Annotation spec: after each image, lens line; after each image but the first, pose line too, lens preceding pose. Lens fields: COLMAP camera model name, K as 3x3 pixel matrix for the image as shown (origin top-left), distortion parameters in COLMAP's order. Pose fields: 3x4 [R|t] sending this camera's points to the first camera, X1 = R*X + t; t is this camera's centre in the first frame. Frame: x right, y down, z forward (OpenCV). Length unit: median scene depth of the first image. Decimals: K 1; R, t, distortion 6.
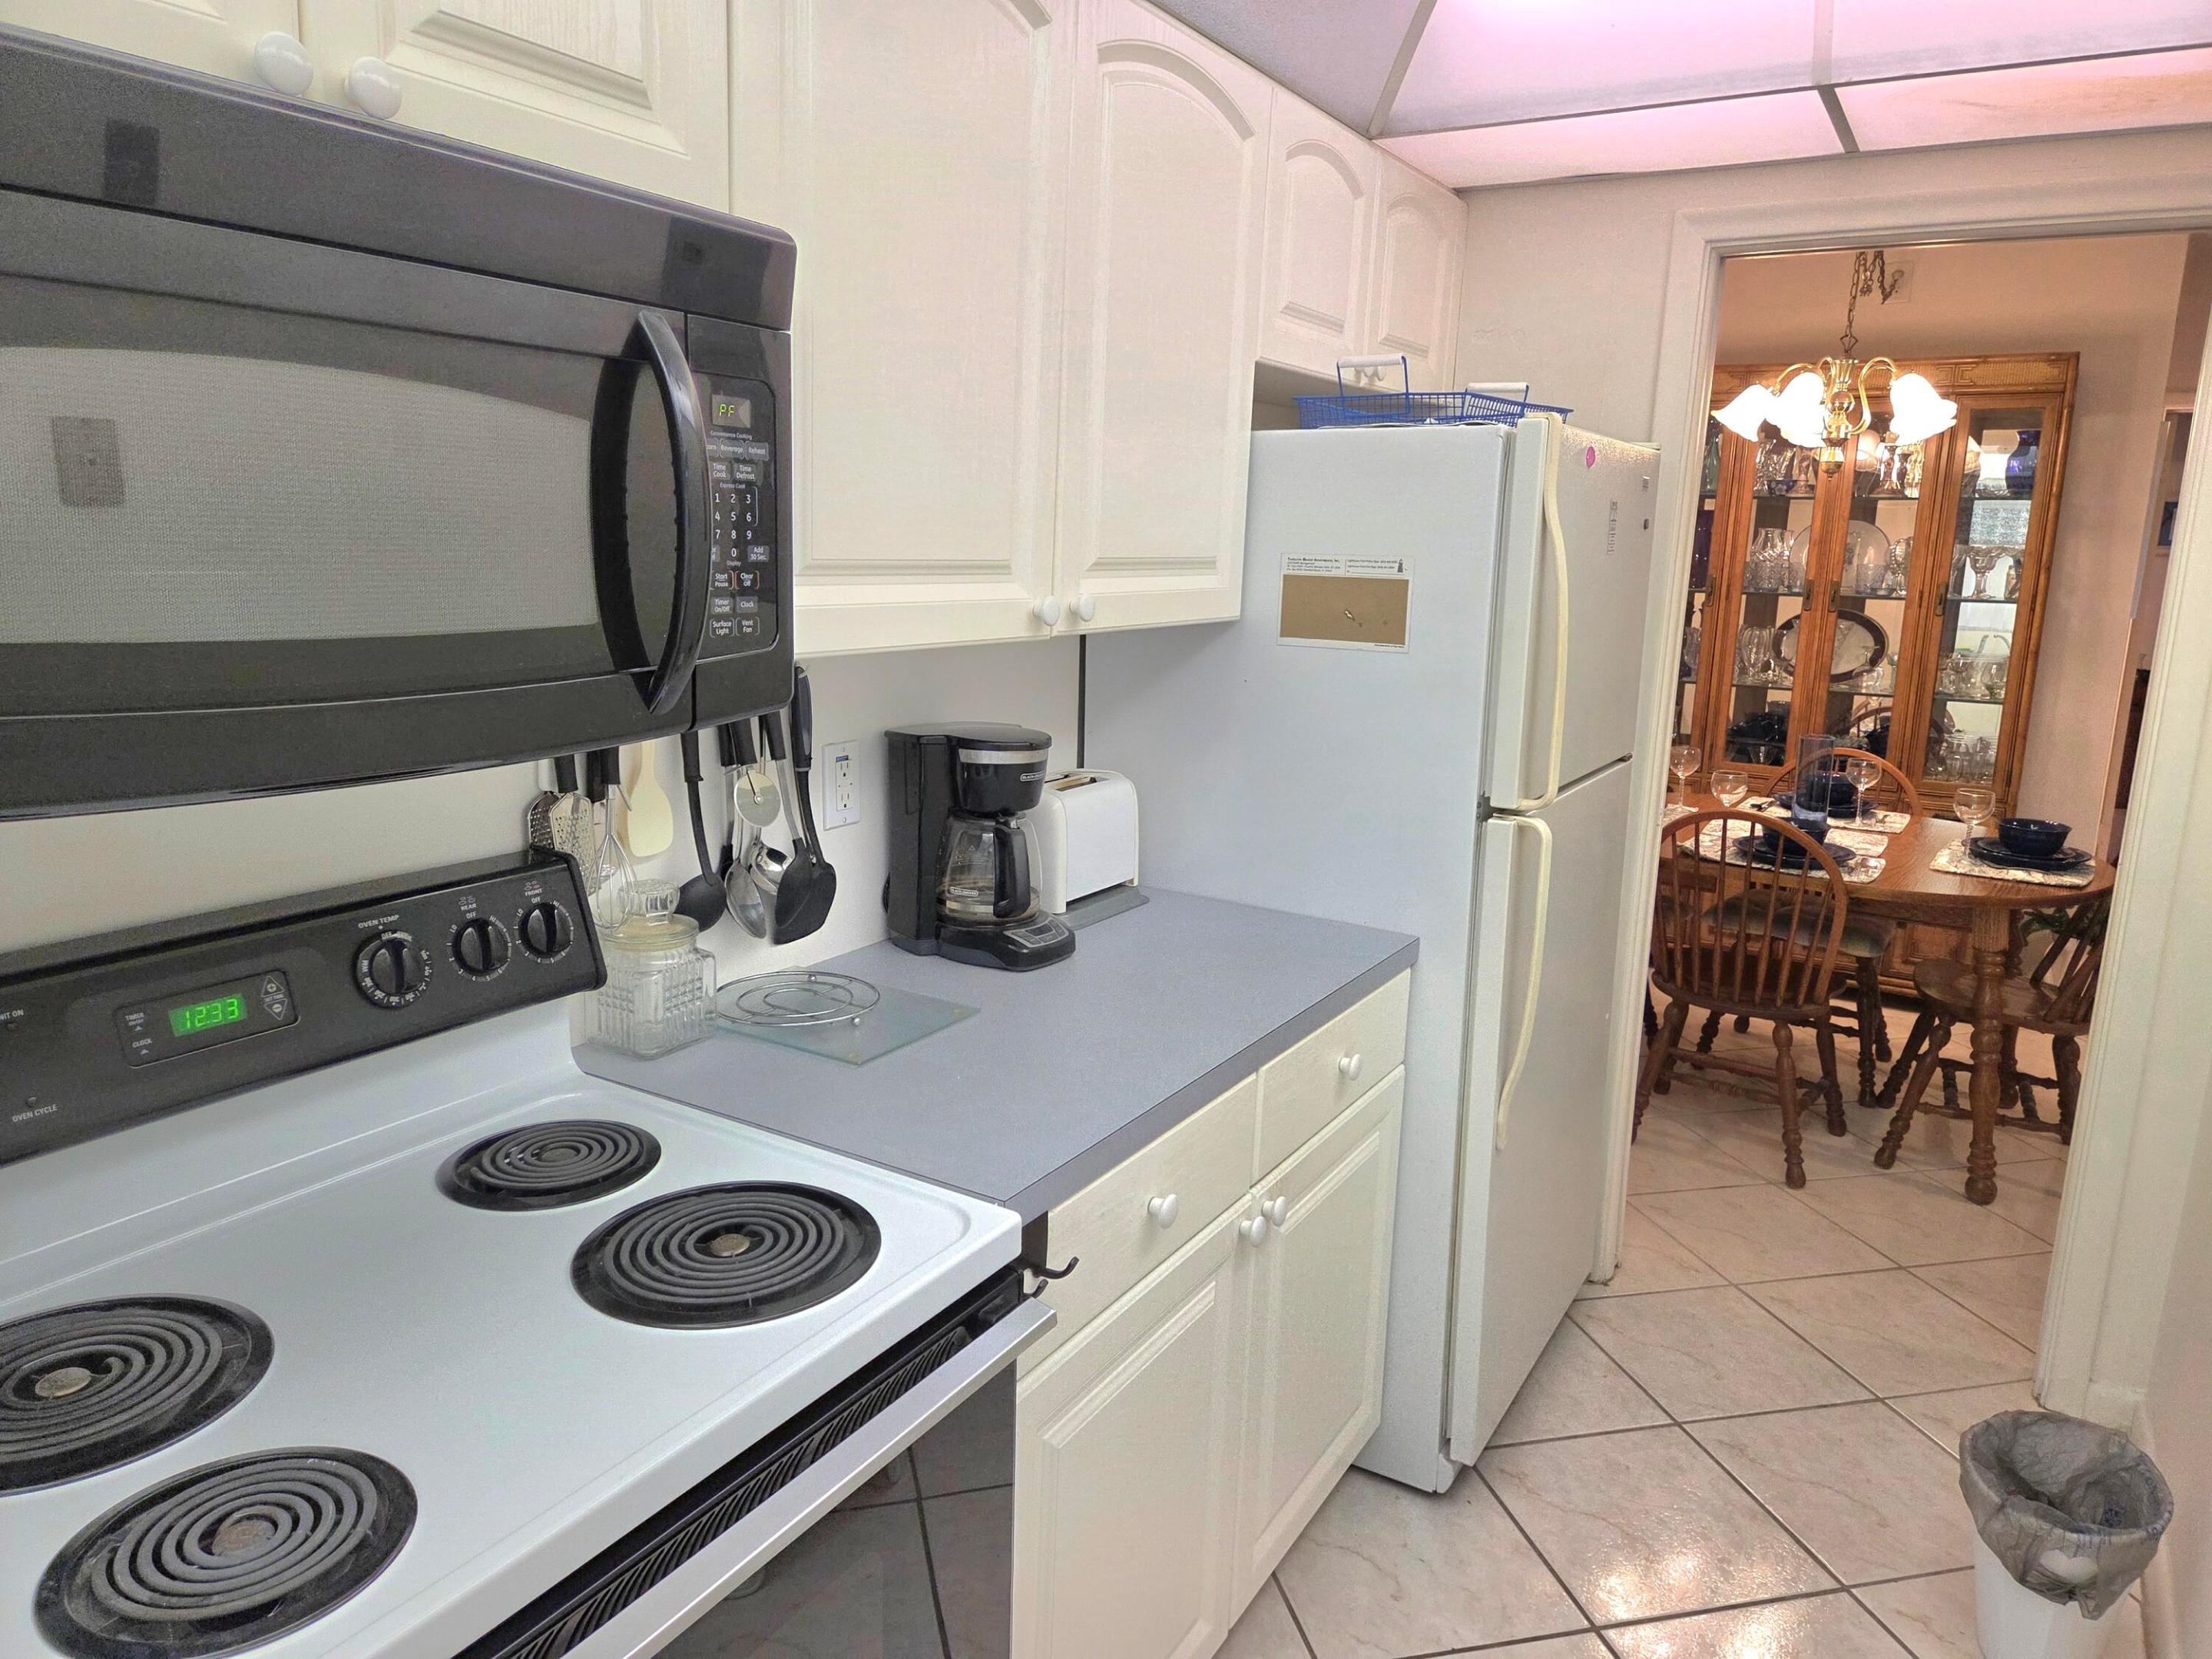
lens RADIAL K [[1503.8, 0, 1109.4], [0, 1503.8, 815.9], [0, 0, 1]] dist [0.036041, -0.005524]
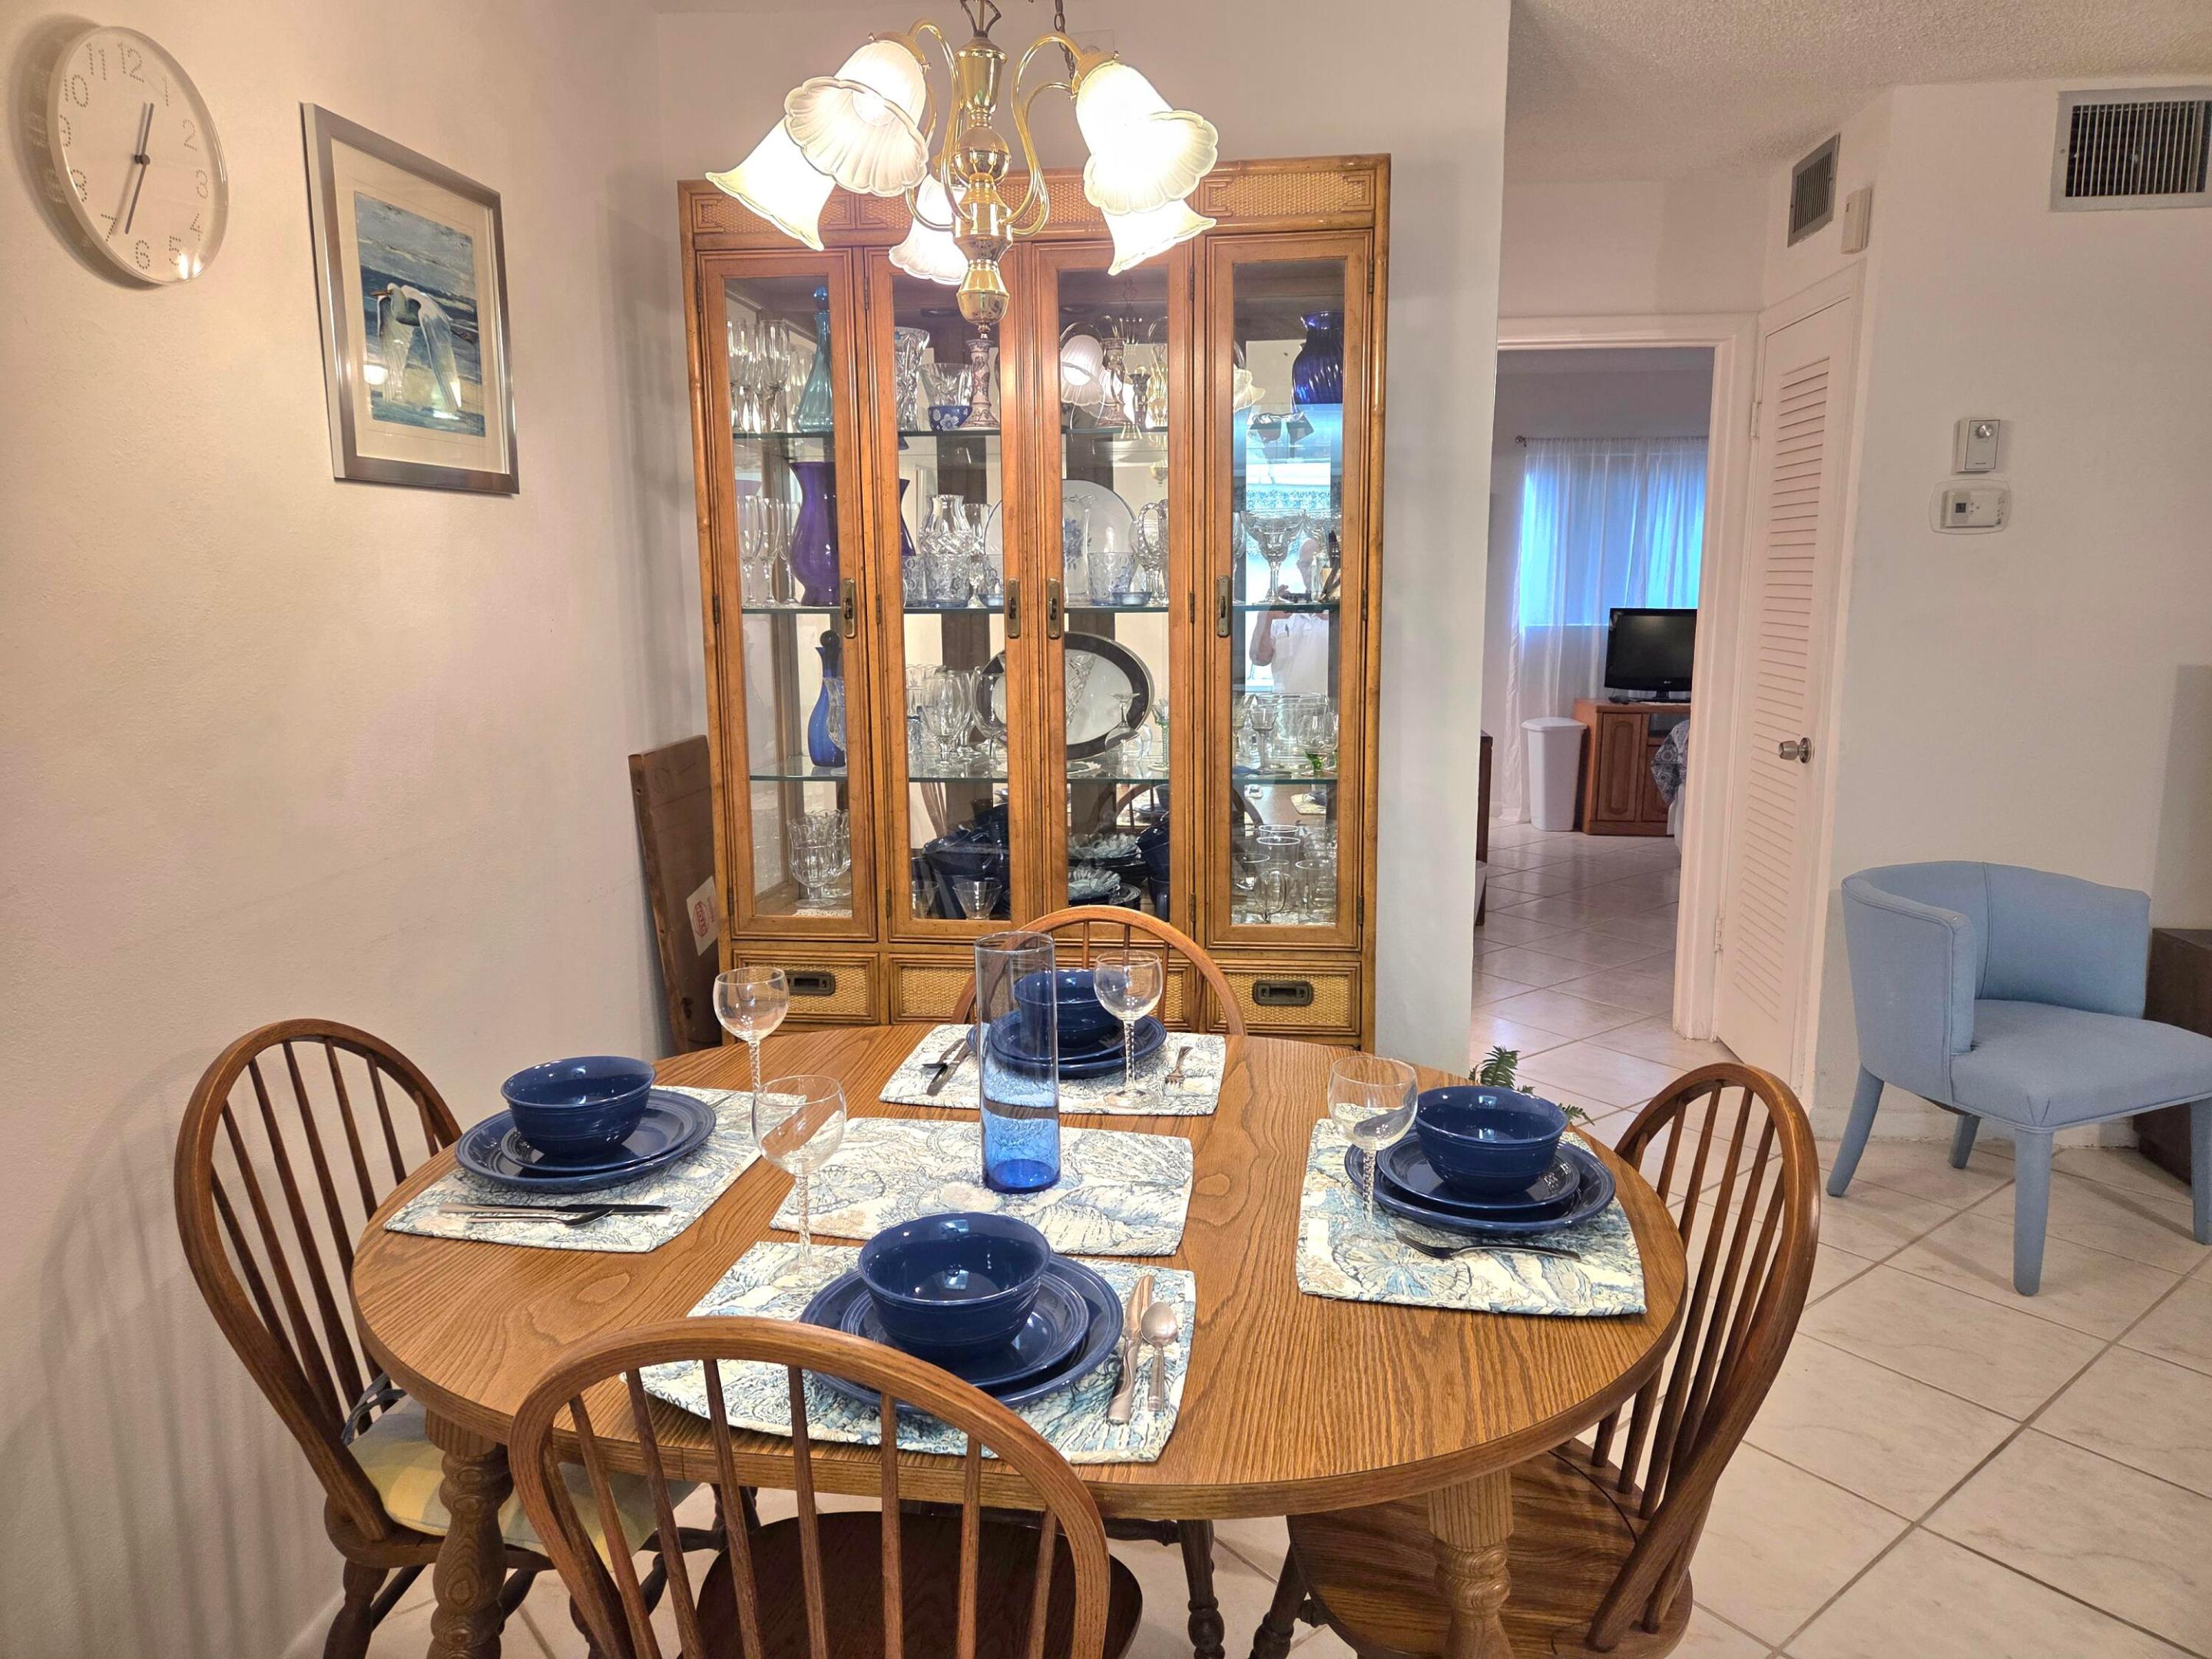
lens RADIAL K [[1503.8, 0, 1103.7], [0, 1503.8, 821.2], [0, 0, 1]] dist [0.036041, -0.005524]
pose [[0.906716, -0.101797, 0.409272, 0.259393], [0.111085, 0.993810, 0.001086, -0.066495], [-0.406849, 0.044480, 0.912412, 0.491856]]
